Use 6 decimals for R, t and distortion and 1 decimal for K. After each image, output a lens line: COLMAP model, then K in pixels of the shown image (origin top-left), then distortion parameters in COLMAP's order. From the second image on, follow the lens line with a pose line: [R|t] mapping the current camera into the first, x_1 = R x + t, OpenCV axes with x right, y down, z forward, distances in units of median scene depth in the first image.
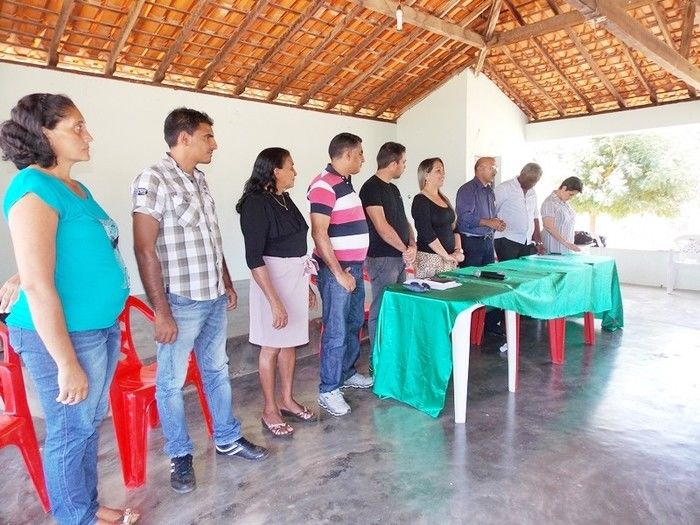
lens RADIAL K [[462.5, 0, 350.0], [0, 462.5, 262.5], [0, 0, 1]] dist [0.005250, 0.000484]
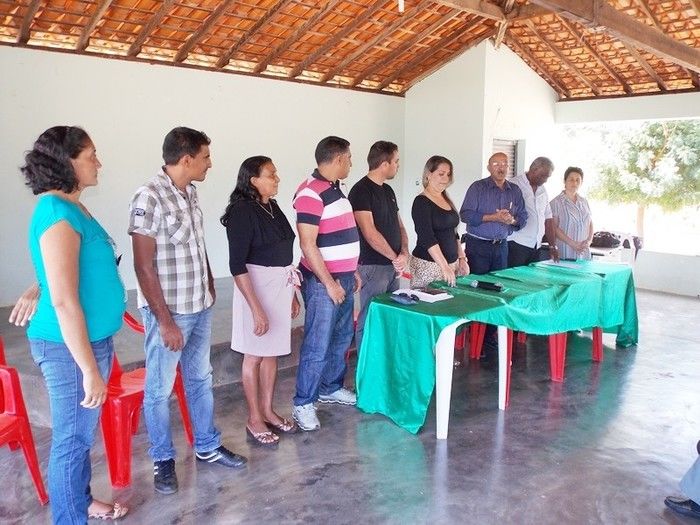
lens RADIAL K [[584.8, 0, 350.0], [0, 584.8, 262.5], [0, 0, 1]] dist [-0.044266, 0.000409]
pose [[0.999654, 0.025665, -0.005820, 0.022128], [-0.025529, 0.999426, 0.022254, -0.028846], [0.006388, -0.022098, 0.999735, -0.128620]]
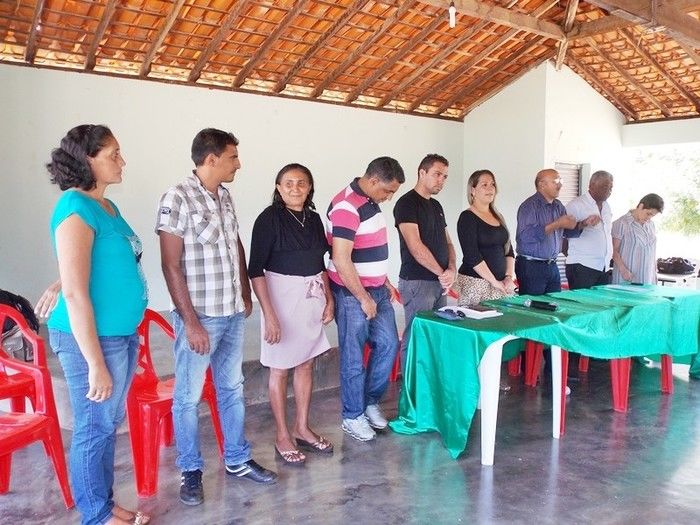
lens RADIAL K [[584.8, 0, 350.0], [0, 584.8, 262.5], [0, 0, 1]] dist [-0.044266, 0.000409]
pose [[0.992185, 0.035187, -0.119714, 0.051101], [-0.039619, 0.998607, -0.034849, -0.001532], [0.118321, 0.039319, 0.992197, -0.102607]]
